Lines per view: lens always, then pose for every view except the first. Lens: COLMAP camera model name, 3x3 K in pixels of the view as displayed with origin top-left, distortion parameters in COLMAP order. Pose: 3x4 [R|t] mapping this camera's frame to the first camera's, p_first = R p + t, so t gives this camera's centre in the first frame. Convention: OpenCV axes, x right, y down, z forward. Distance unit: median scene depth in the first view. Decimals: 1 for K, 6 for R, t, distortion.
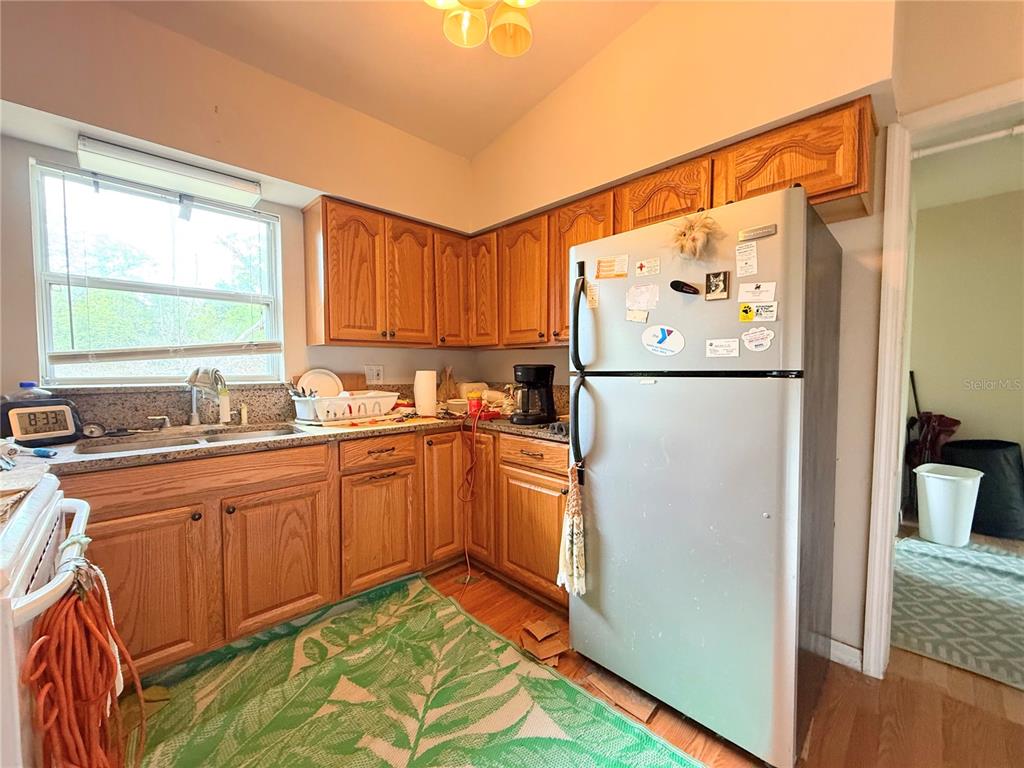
lens RADIAL K [[406.9, 0, 509.8], [0, 406.9, 383.8], [0, 0, 1]] dist [-0.001430, -0.000360]
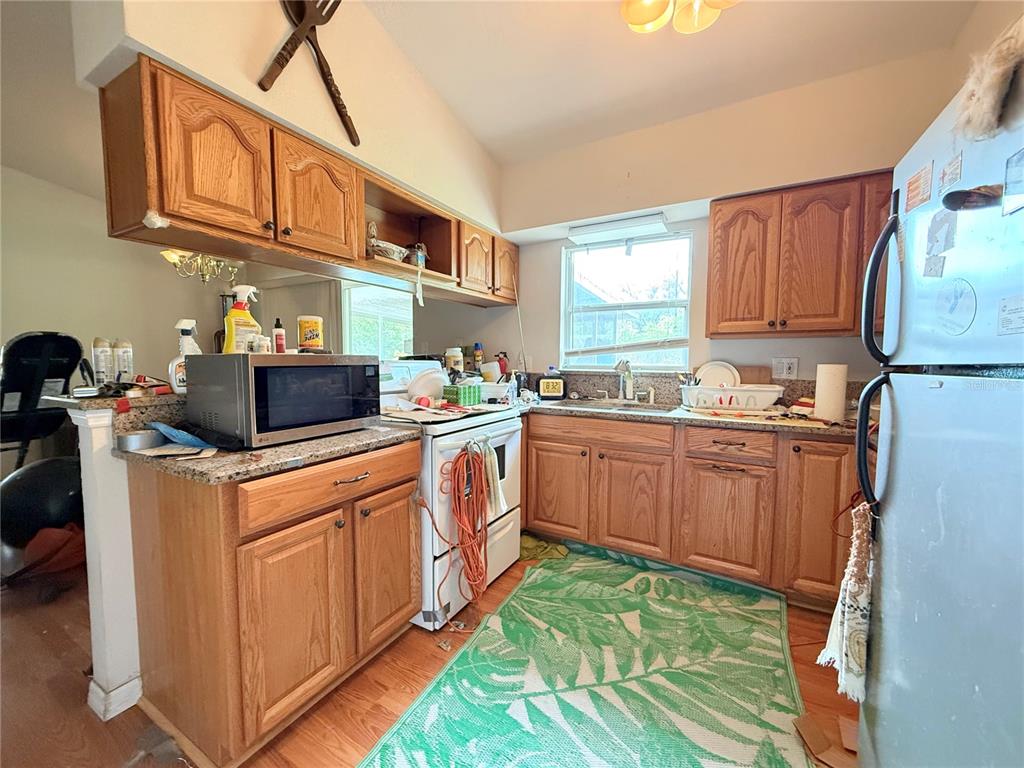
lens RADIAL K [[406.9, 0, 509.8], [0, 406.9, 383.8], [0, 0, 1]] dist [-0.001430, -0.000360]
pose [[0.290335, 0.059495, -0.955074, 0.531510], [-0.046701, 0.997757, 0.047958, -0.003748], [0.955785, 0.030679, 0.292463, 0.216959]]
